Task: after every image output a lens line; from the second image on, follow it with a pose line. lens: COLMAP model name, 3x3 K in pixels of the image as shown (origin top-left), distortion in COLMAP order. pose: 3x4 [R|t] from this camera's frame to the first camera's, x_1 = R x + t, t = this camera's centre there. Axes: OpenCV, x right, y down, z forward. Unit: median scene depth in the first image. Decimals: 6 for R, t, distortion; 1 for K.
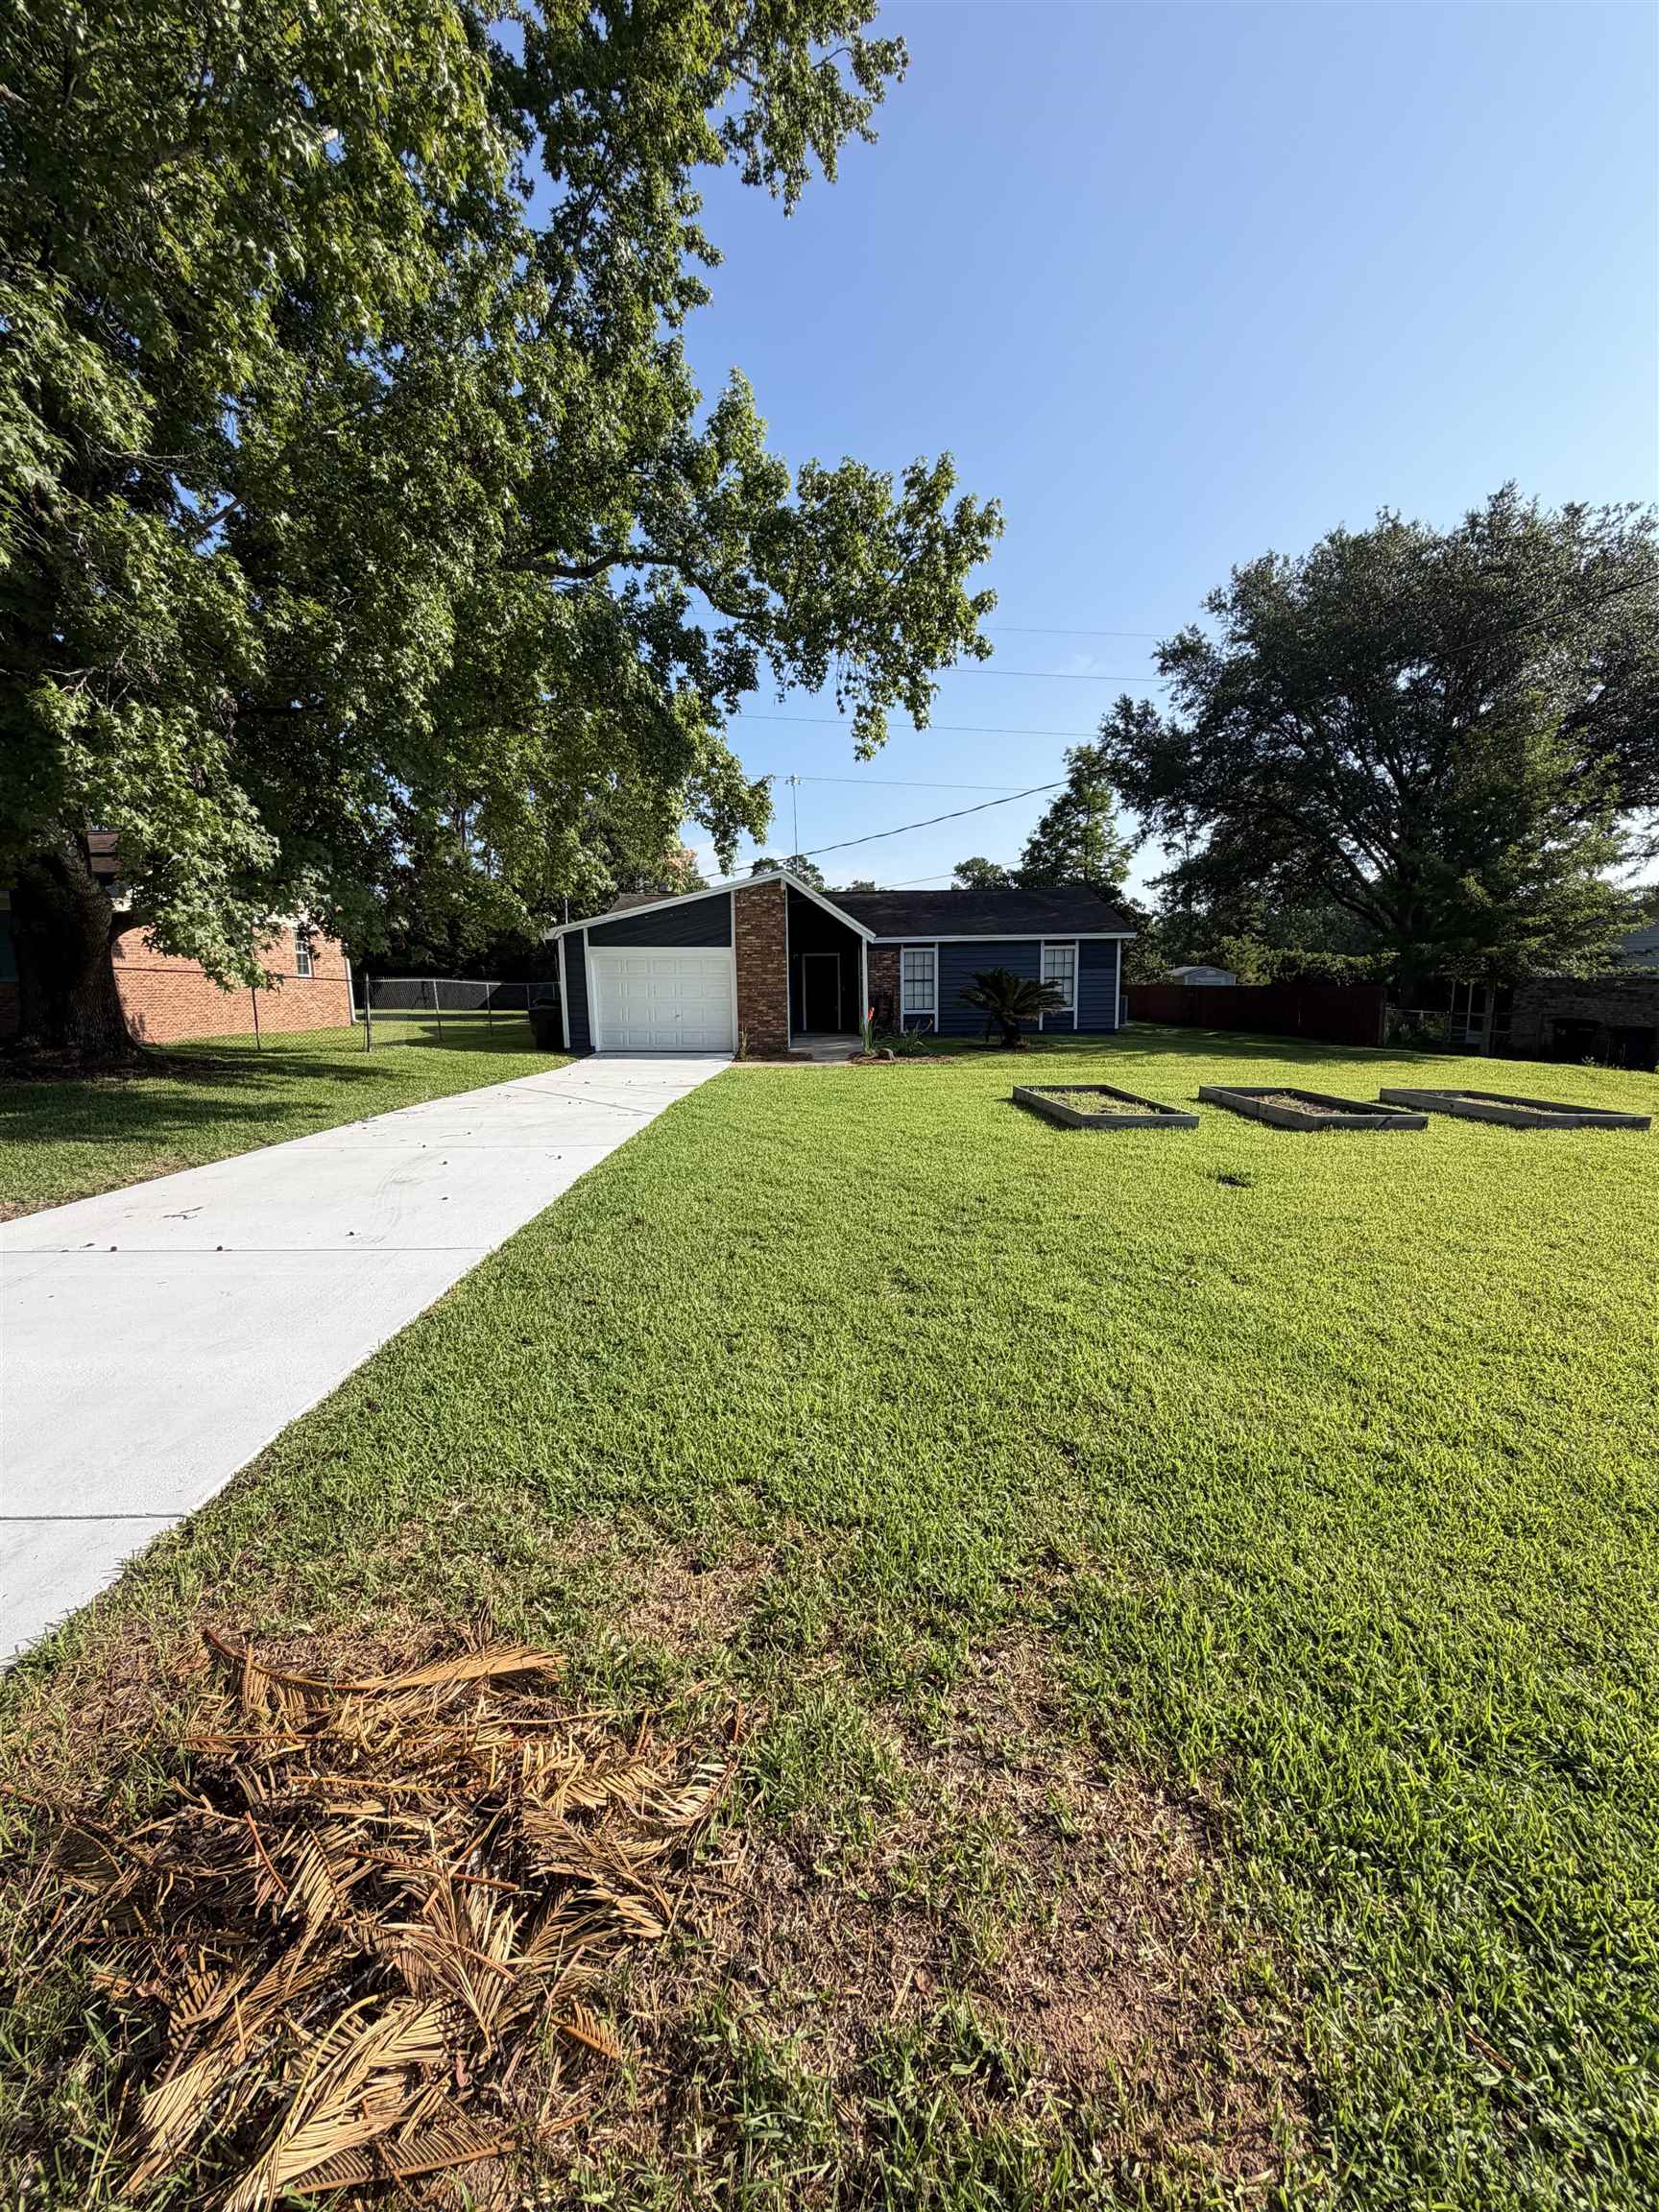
lens RADIAL K [[867.8, 0, 819.4], [0, 867.8, 1102.0], [0, 0, 1]] dist [-0.000185, -0.000239]
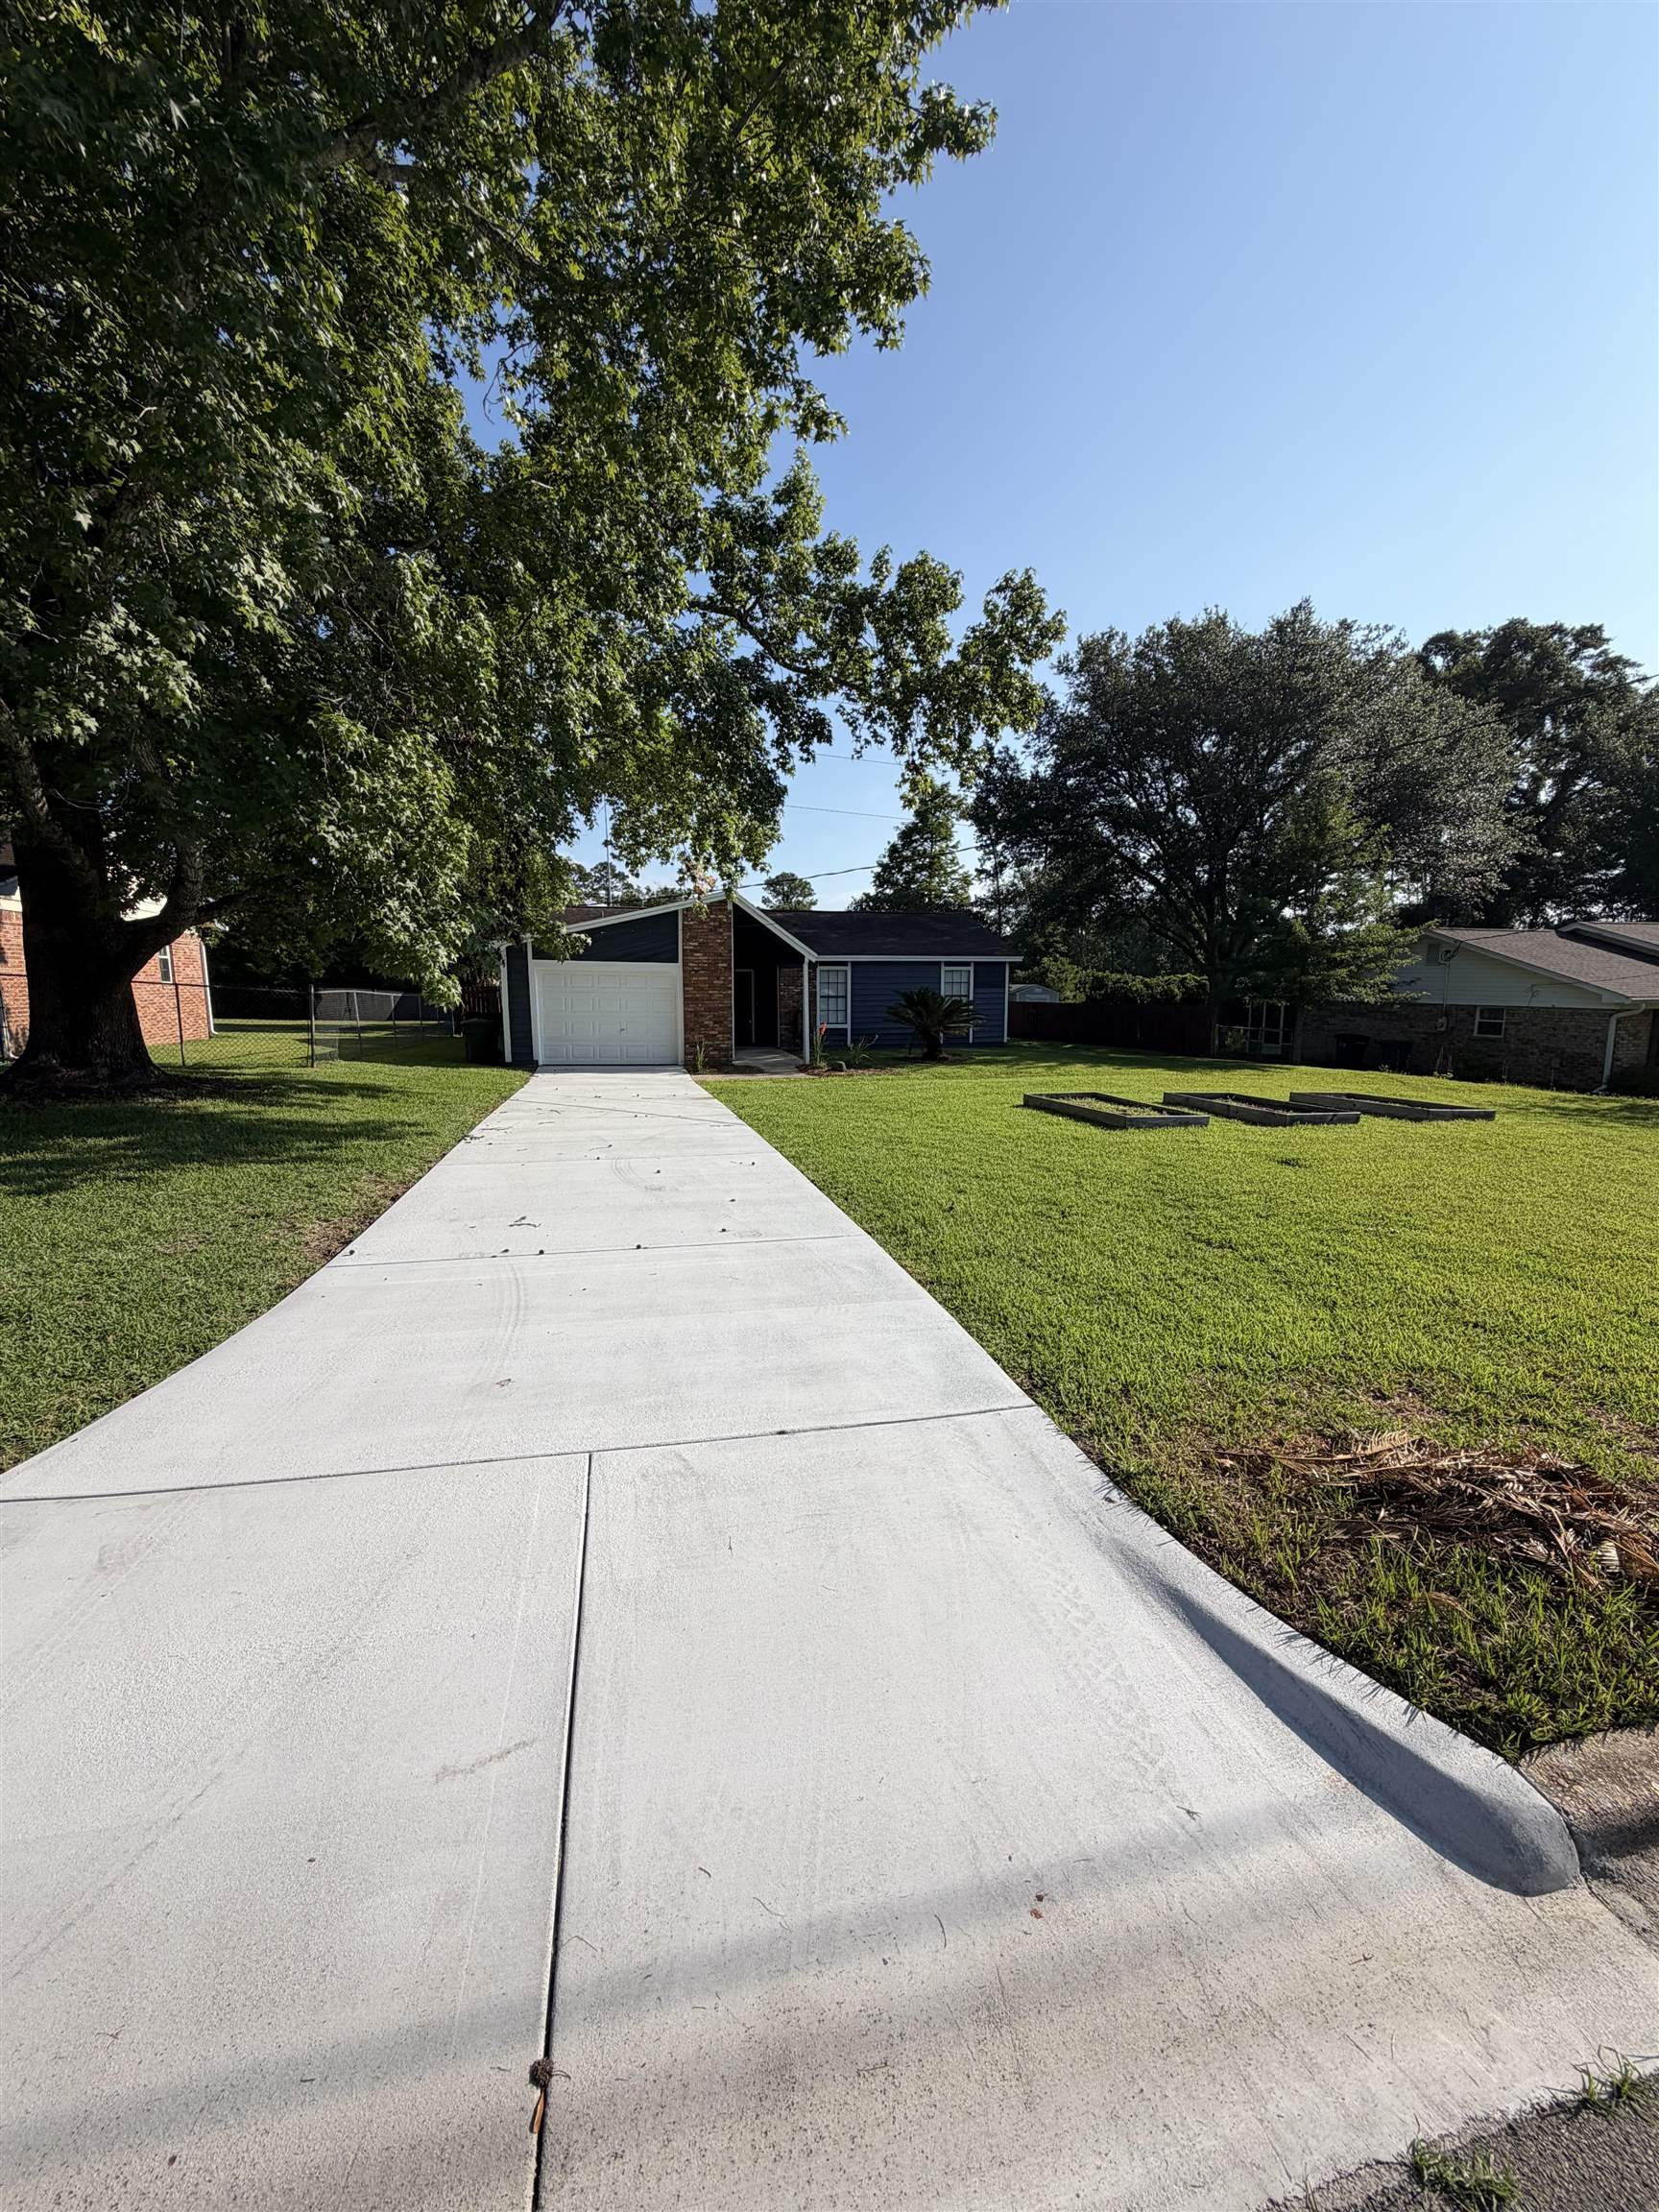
lens RADIAL K [[867.8, 0, 819.4], [0, 867.8, 1102.0], [0, 0, 1]] dist [-0.000185, -0.000239]
pose [[0.974757, -0.015374, 0.222740, -0.152539], [0.018136, 0.999782, -0.010357, -0.000526], [-0.222532, 0.014135, 0.974823, -0.033320]]
